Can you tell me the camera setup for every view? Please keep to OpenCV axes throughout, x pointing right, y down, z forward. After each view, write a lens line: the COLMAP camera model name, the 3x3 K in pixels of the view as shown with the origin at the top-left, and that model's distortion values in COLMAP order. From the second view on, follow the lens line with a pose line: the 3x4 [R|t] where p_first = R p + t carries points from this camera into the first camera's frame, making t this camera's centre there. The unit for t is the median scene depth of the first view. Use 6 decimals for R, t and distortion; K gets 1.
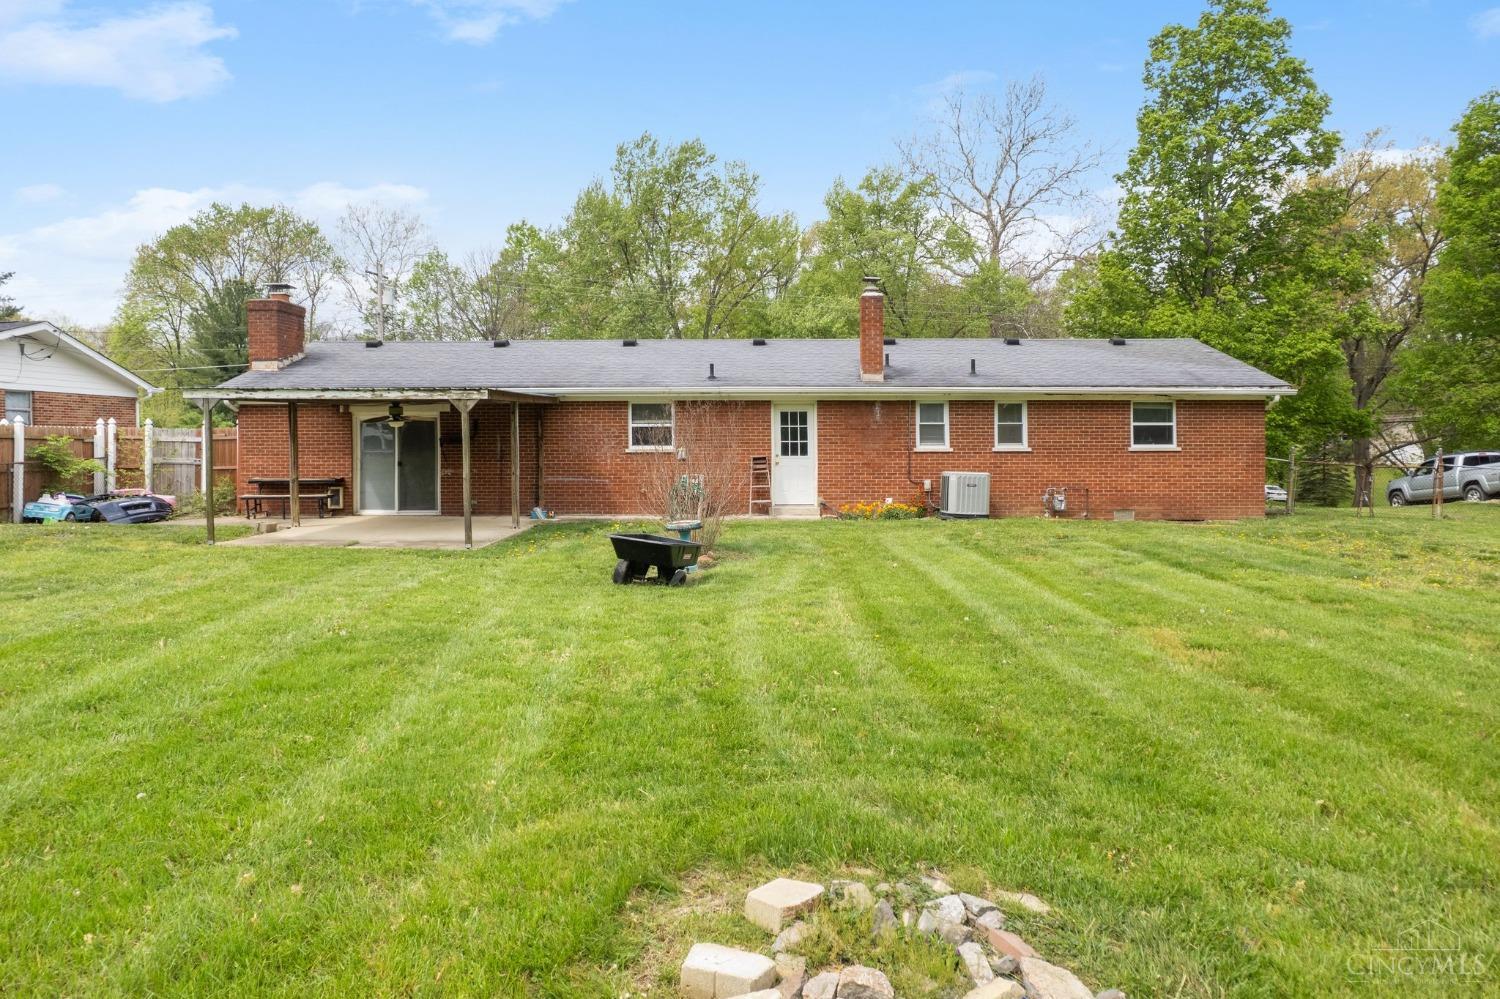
lens RADIAL K [[933.7, 0, 743.4], [0, 933.7, 532.7], [0, 0, 1]] dist [-0.026311, 0.001854]
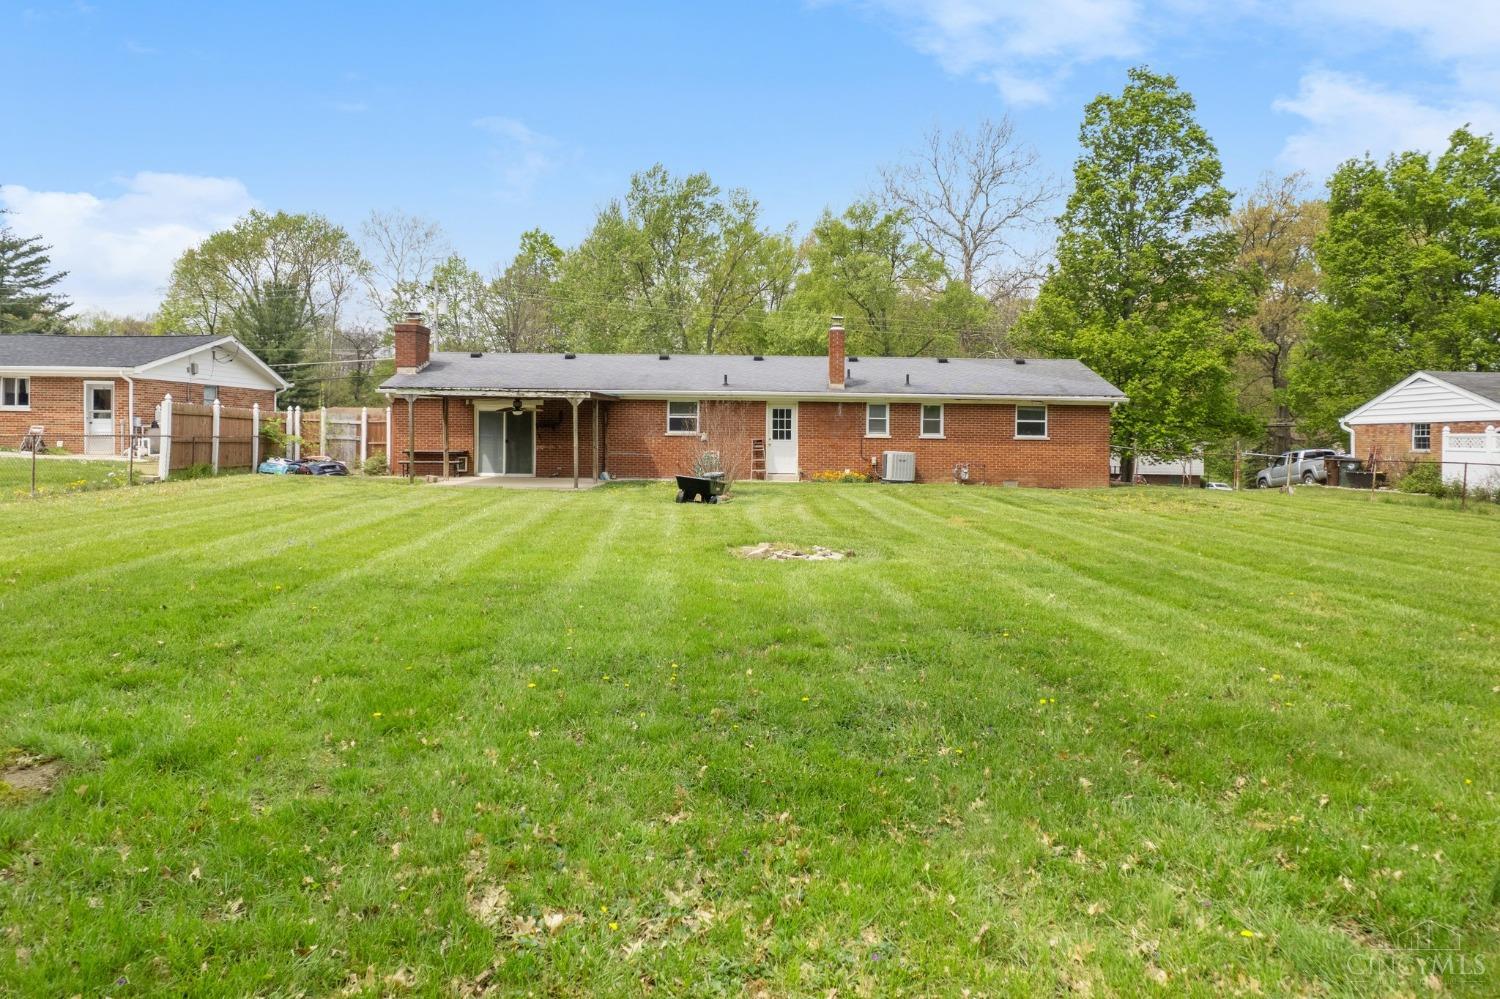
lens RADIAL K [[978.2, 0, 756.2], [0, 978.2, 496.3], [0, 0, 1]] dist [-0.045318, -0.000803]
pose [[0.999696, 0.012932, 0.021008, -0.014183], [-0.012068, 0.999096, -0.040756, 0.061535], [-0.021516, 0.040490, 0.998948, -0.461891]]
